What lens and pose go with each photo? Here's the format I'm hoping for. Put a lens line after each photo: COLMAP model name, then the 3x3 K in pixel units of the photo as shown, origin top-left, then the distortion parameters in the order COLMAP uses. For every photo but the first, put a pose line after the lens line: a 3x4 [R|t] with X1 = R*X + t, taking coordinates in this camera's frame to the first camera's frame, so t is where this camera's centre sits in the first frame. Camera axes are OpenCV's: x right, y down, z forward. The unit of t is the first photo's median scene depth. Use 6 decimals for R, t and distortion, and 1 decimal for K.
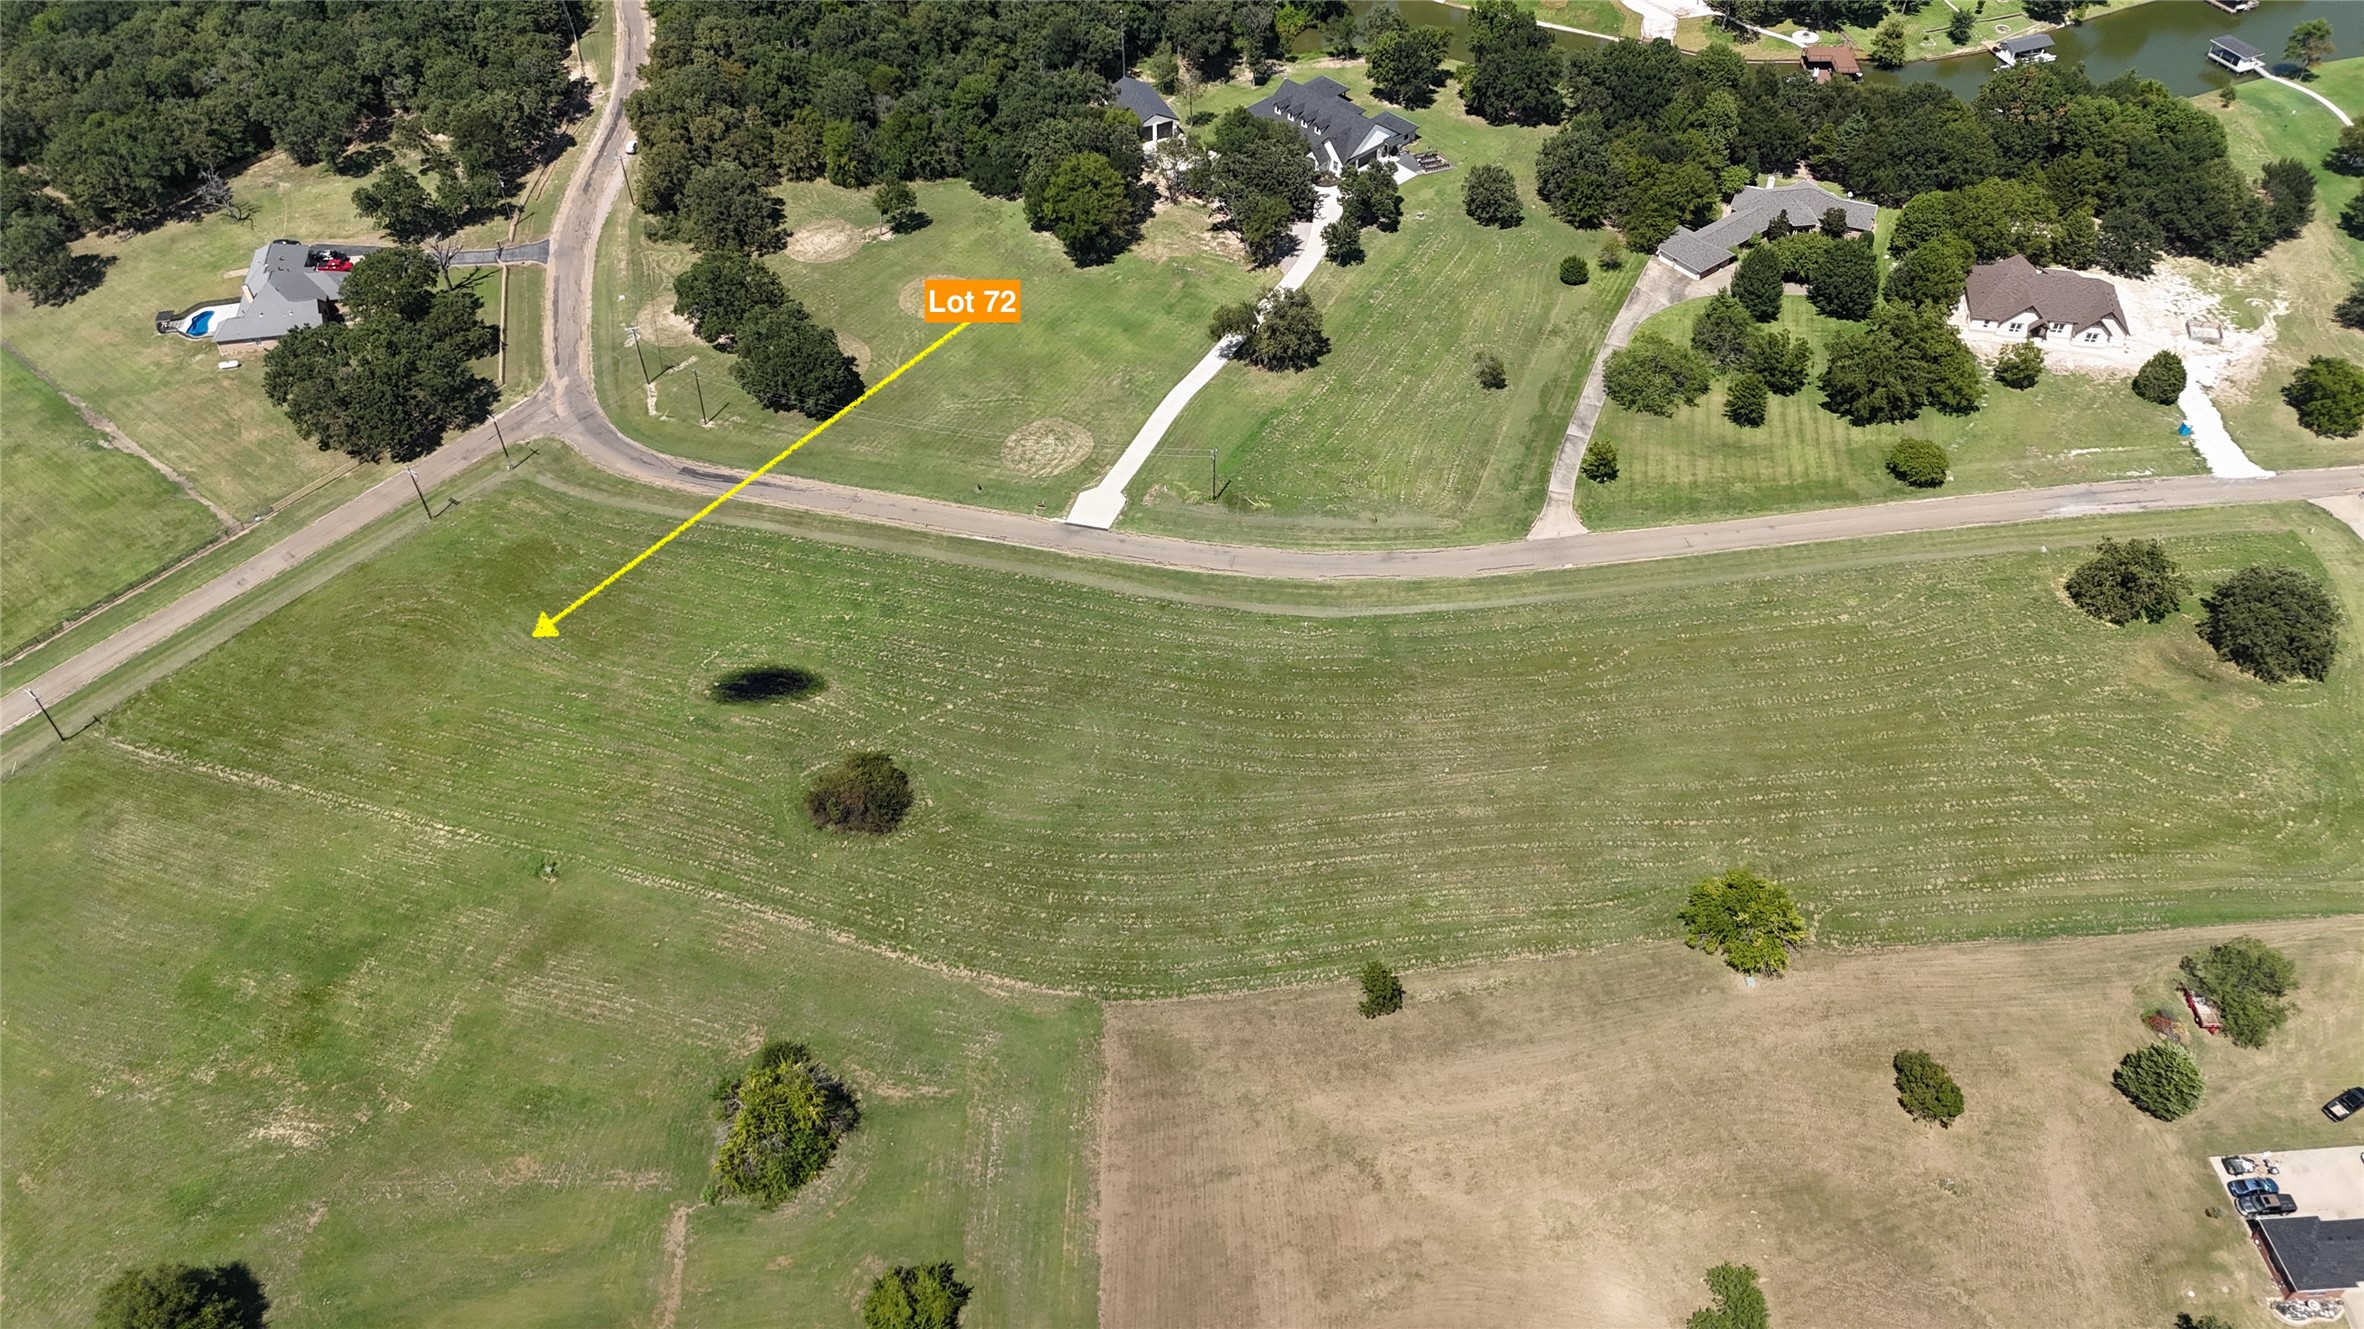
lens RADIAL K [[1741.1, 0, 1180.4], [0, 1741.1, 667.9], [0, 0, 1]] dist [0.061179, -0.050772]
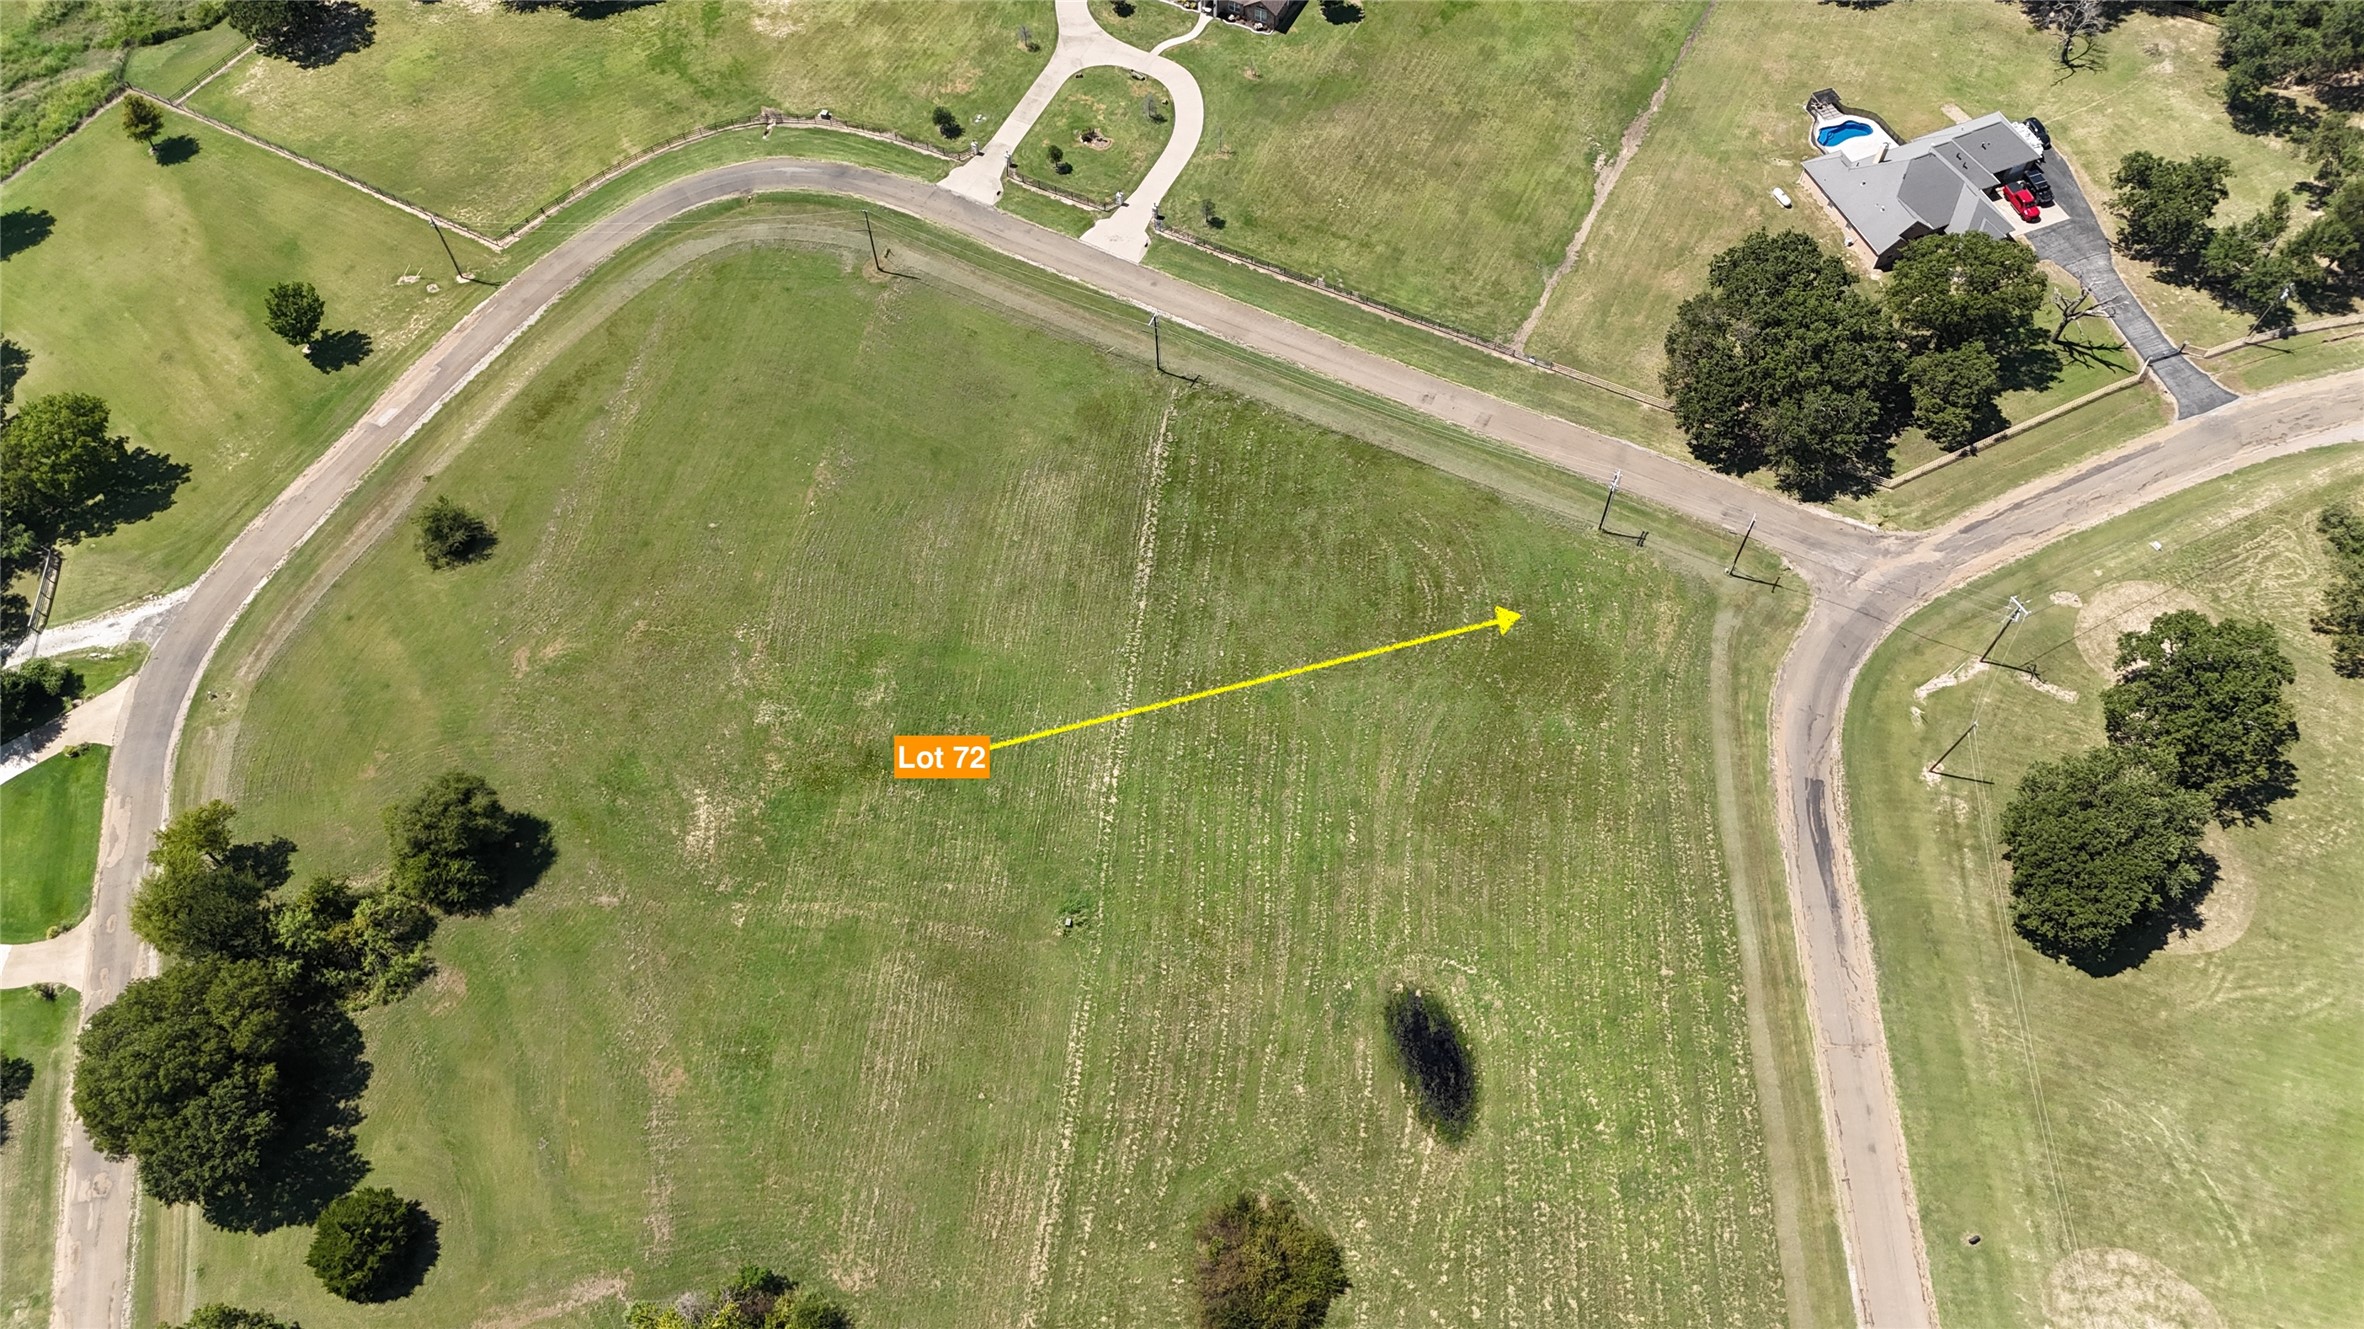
lens RADIAL K [[1736.4, 0, 1178.4], [0, 1736.4, 668.3], [0, 0, 1]] dist [0.066559, -0.059311]
pose [[0.206892, 0.841280, -0.499443, -0.038005], [-0.689745, 0.487464, 0.535379, -0.331433], [0.693864, 0.233723, 0.681121, 0.374095]]
